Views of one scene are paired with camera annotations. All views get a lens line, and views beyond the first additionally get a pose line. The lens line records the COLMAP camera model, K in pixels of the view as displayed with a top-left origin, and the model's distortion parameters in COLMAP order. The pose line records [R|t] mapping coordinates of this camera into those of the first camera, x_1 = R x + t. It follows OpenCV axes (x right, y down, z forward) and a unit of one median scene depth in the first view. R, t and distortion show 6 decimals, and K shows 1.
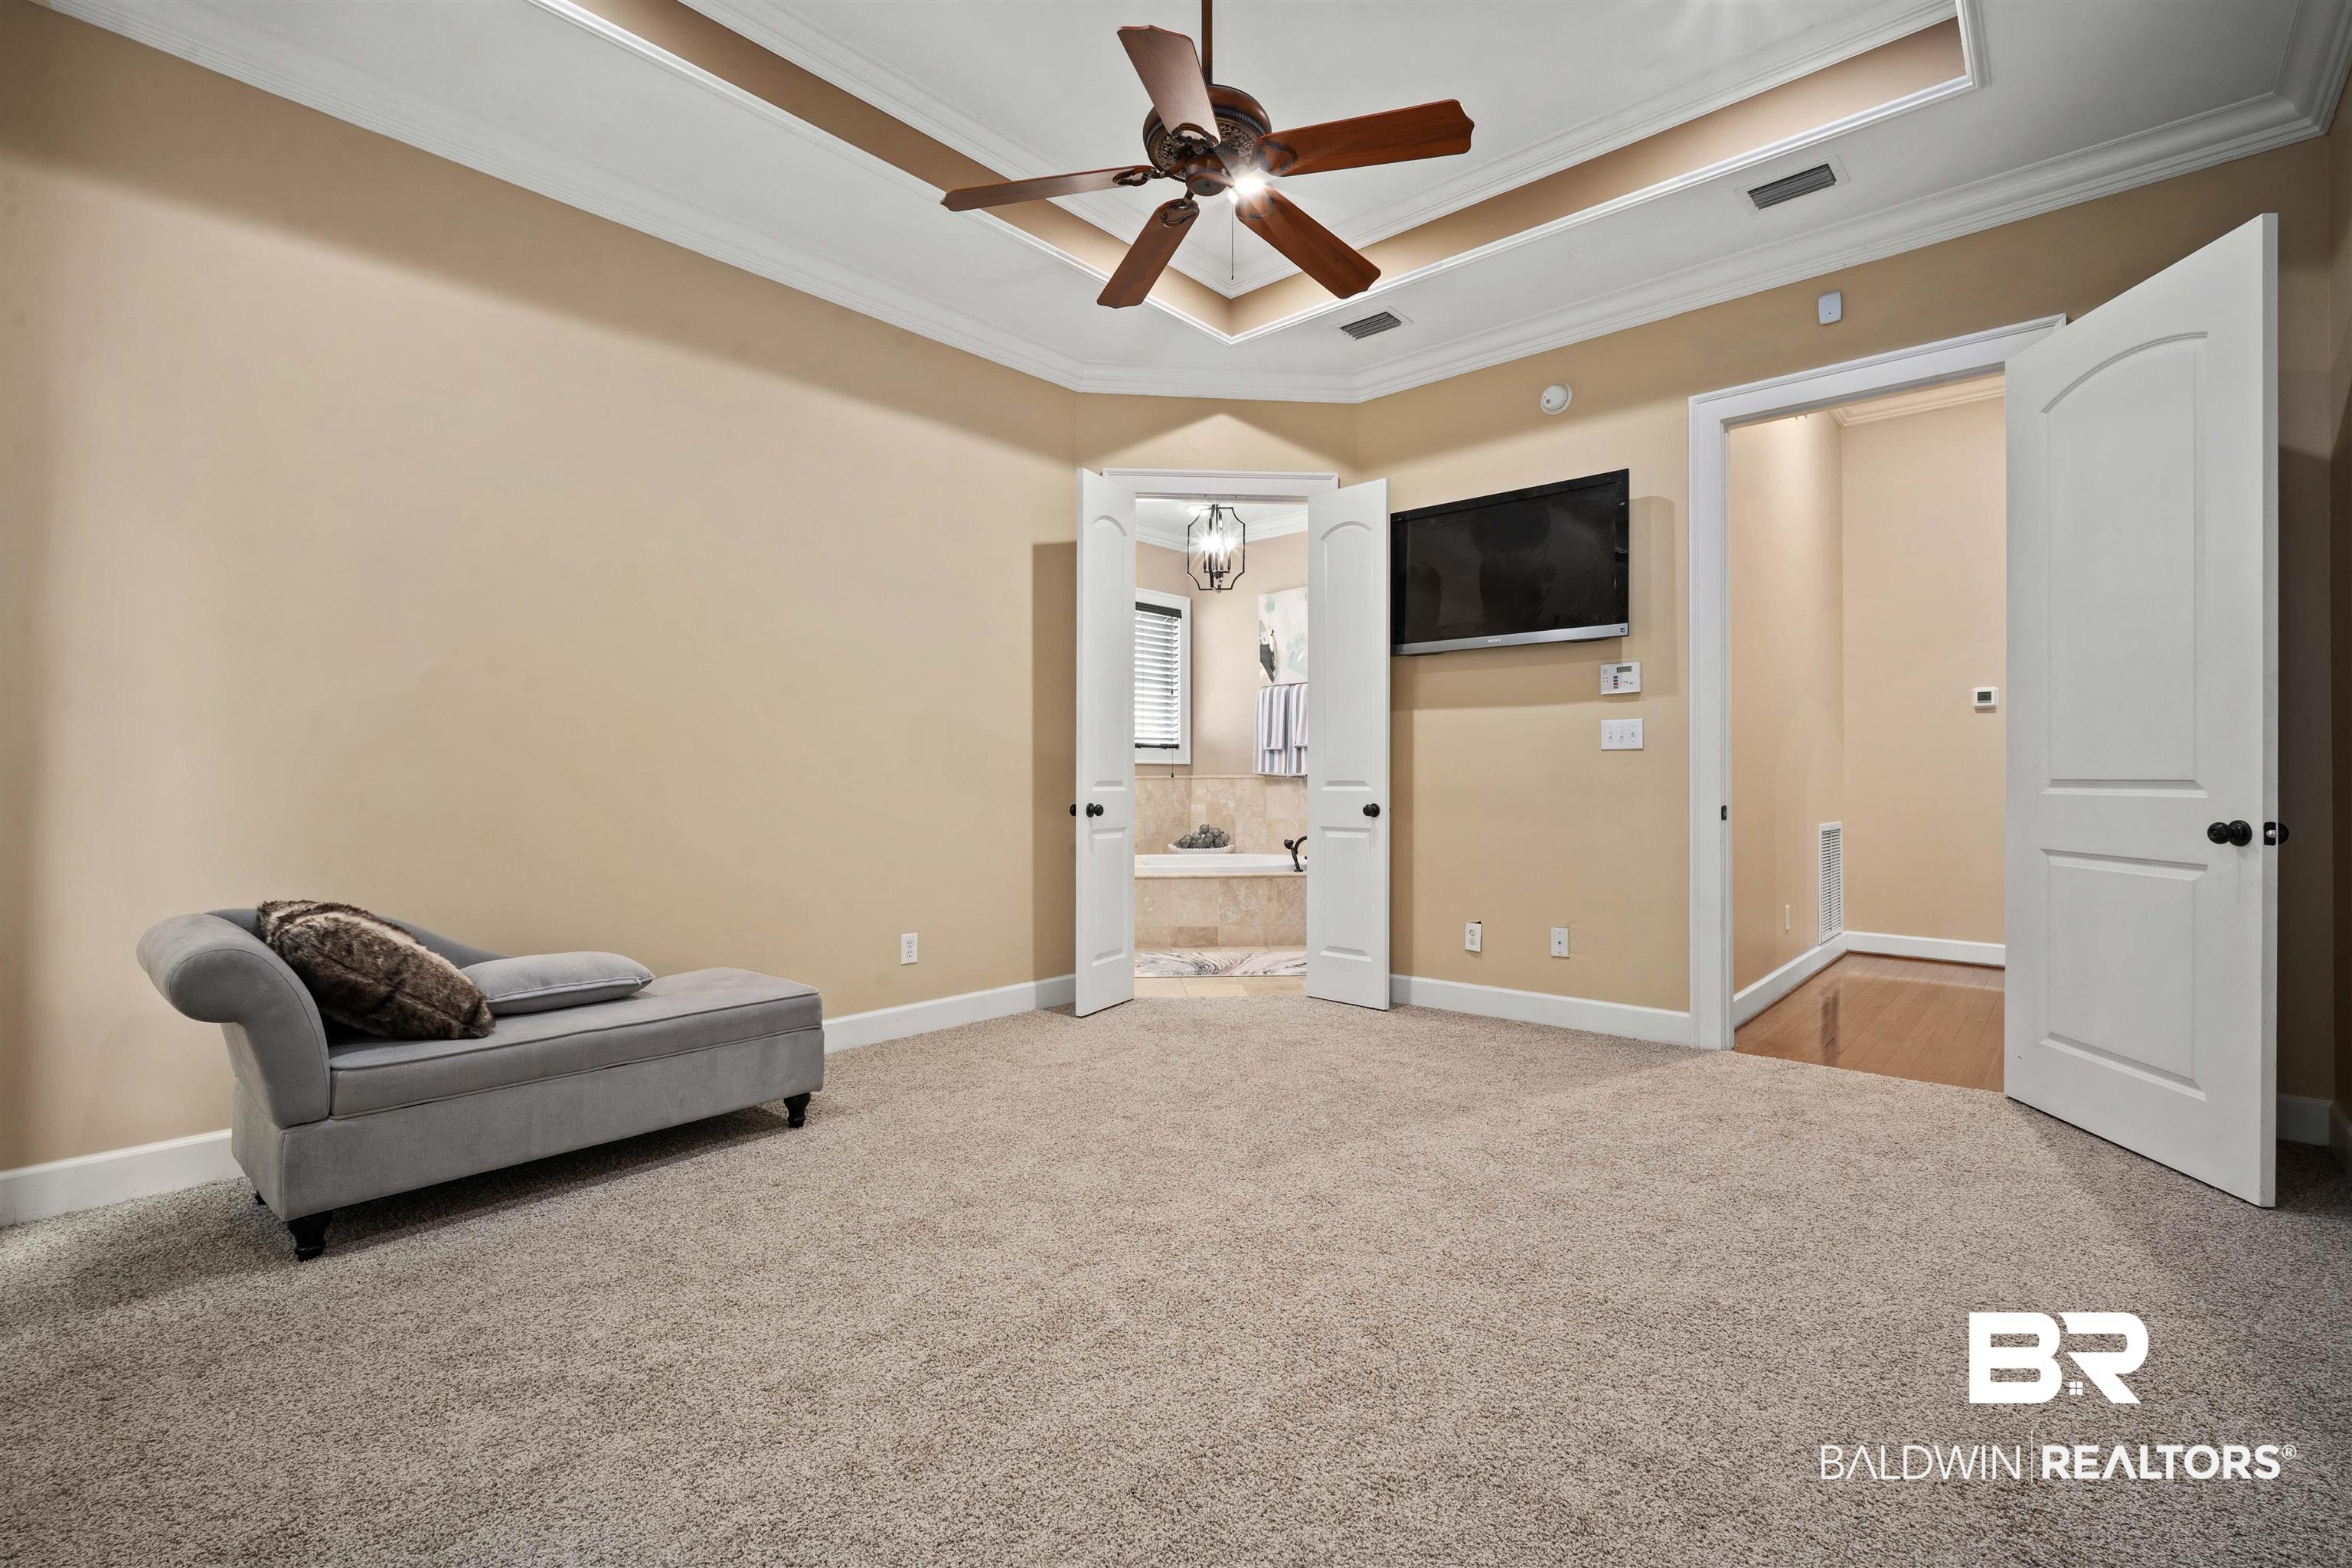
lens RADIAL K [[1037.6, 0, 1178.7], [0, 1037.6, 781.7], [0, 0, 1]] dist [-0.010055, 0.002968]
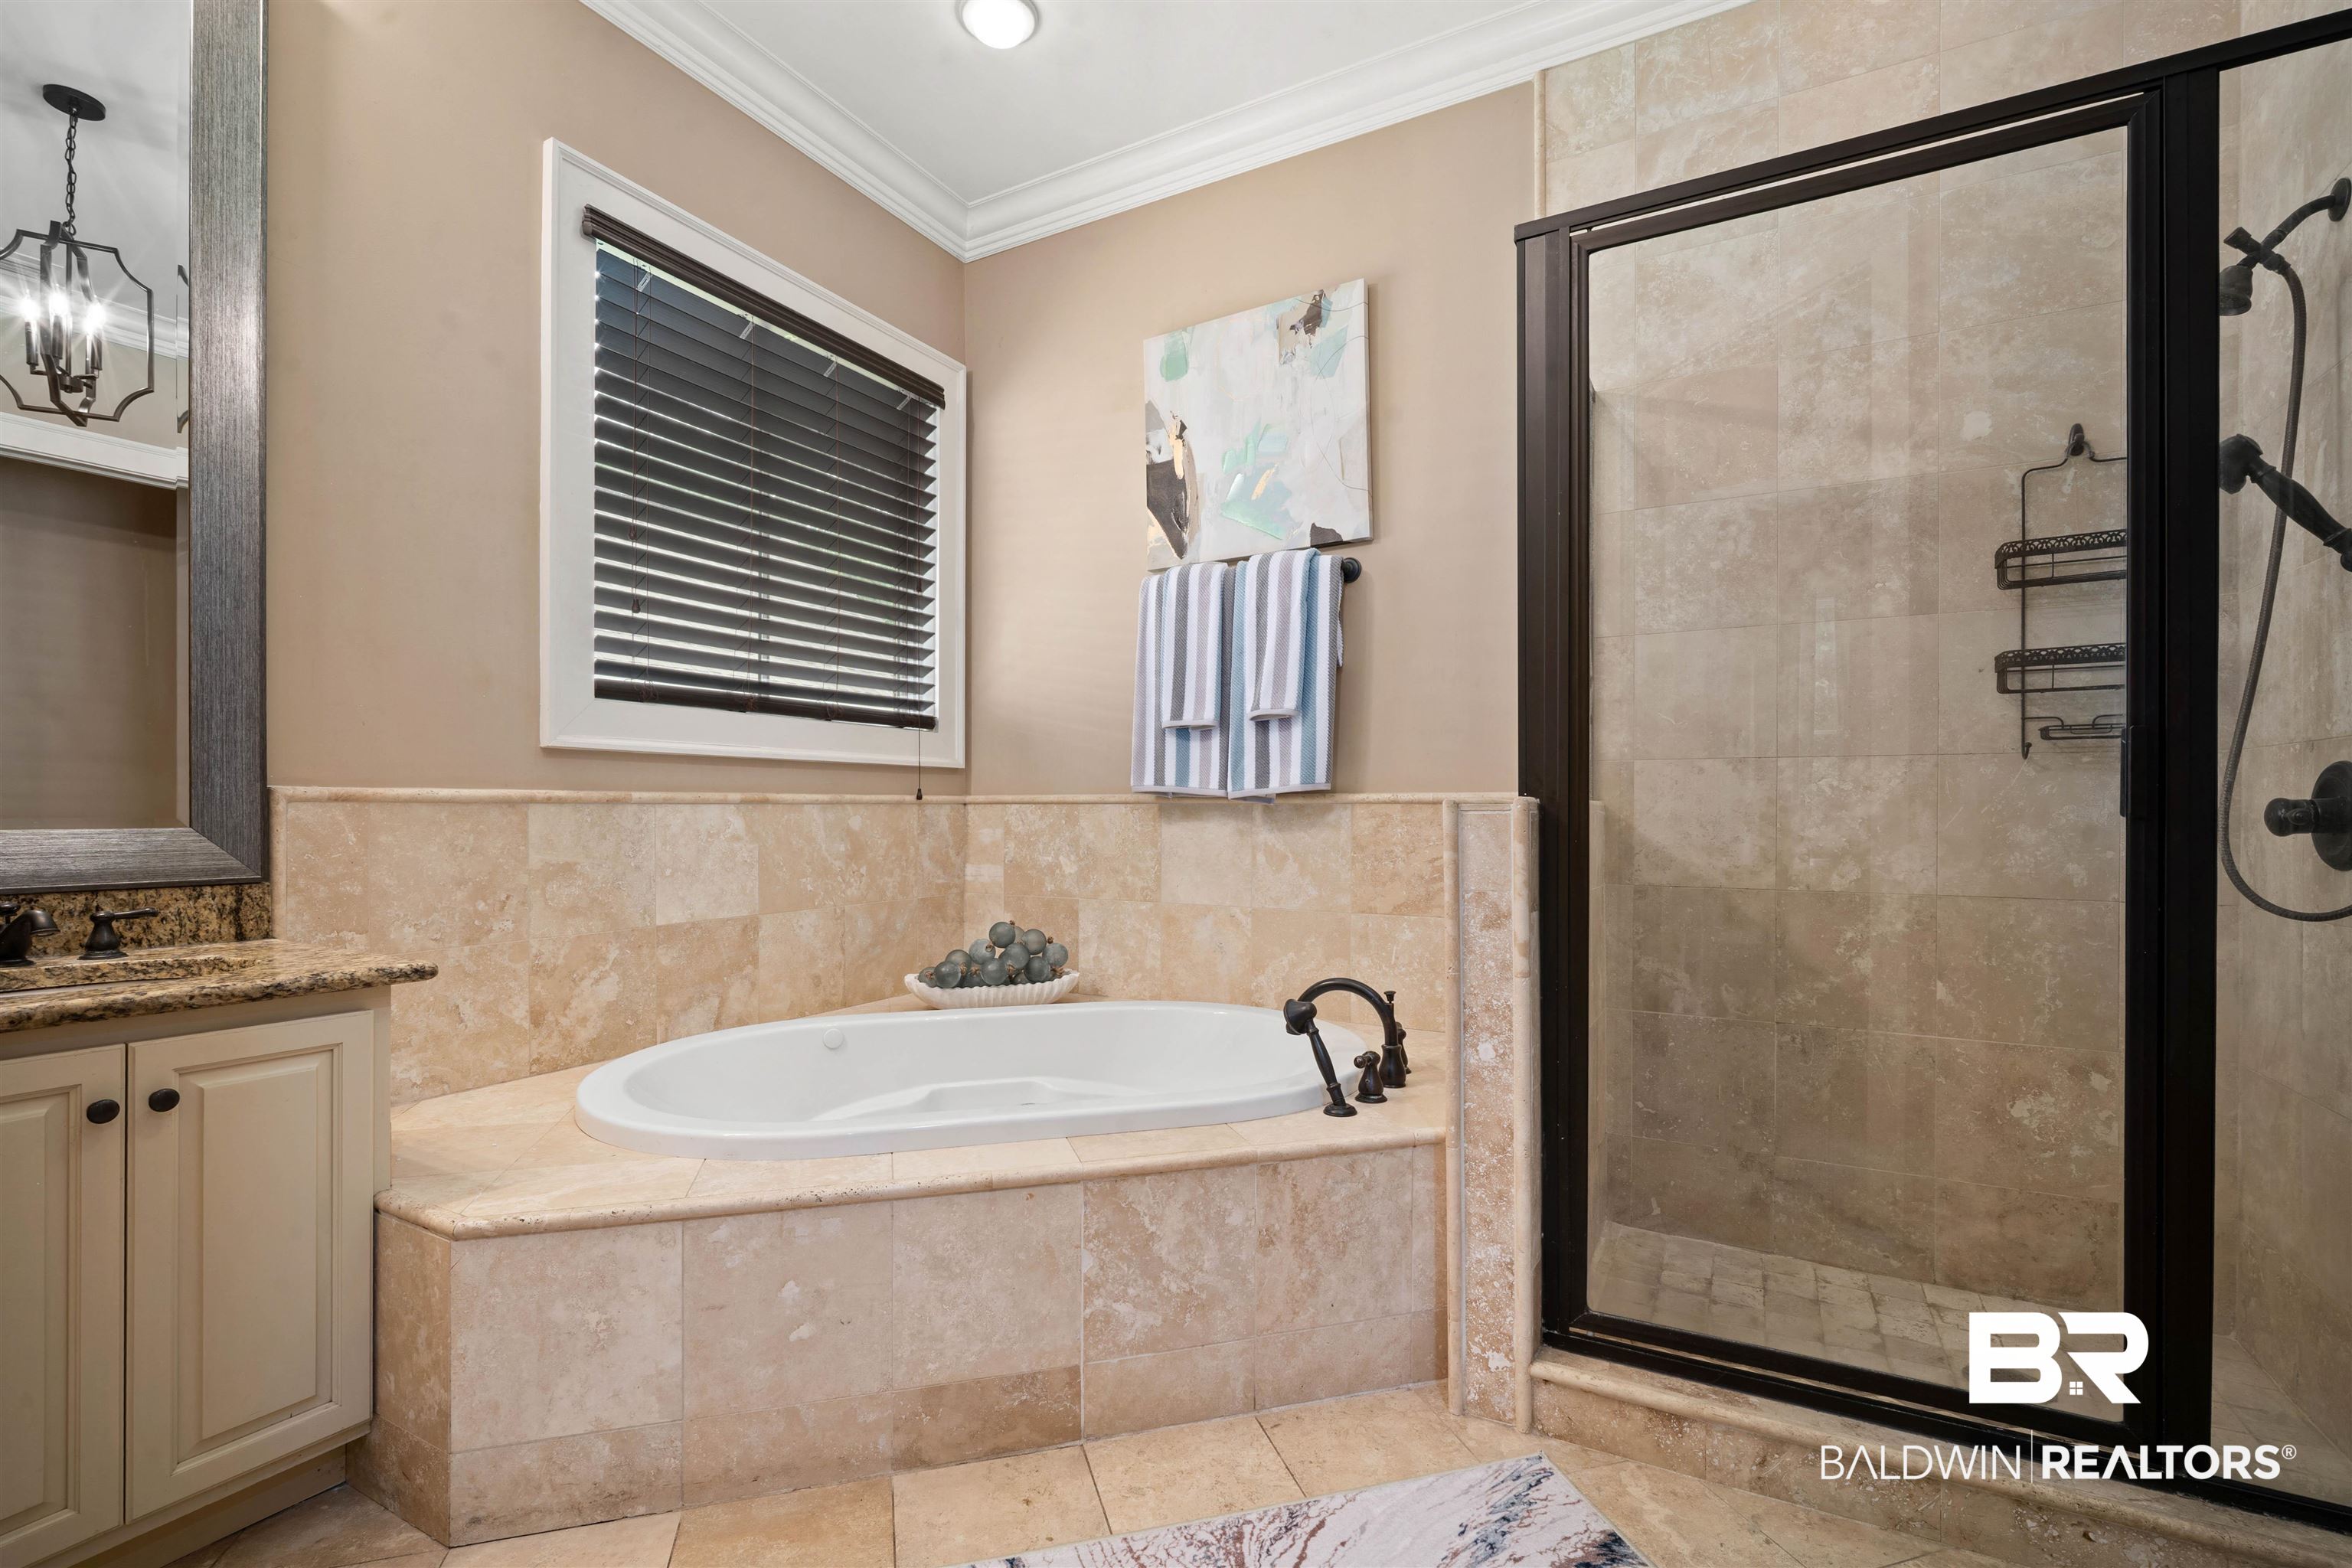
lens RADIAL K [[1037.6, 0, 1173.9], [0, 1037.6, 806.3], [0, 0, 1]] dist [-0.010055, 0.002968]
pose [[0.976157, 0.004578, 0.217017, 0.003260], [-0.003567, 0.999981, -0.005052, 0.000112], [-0.217036, 0.004157, 0.976155, 0.619640]]
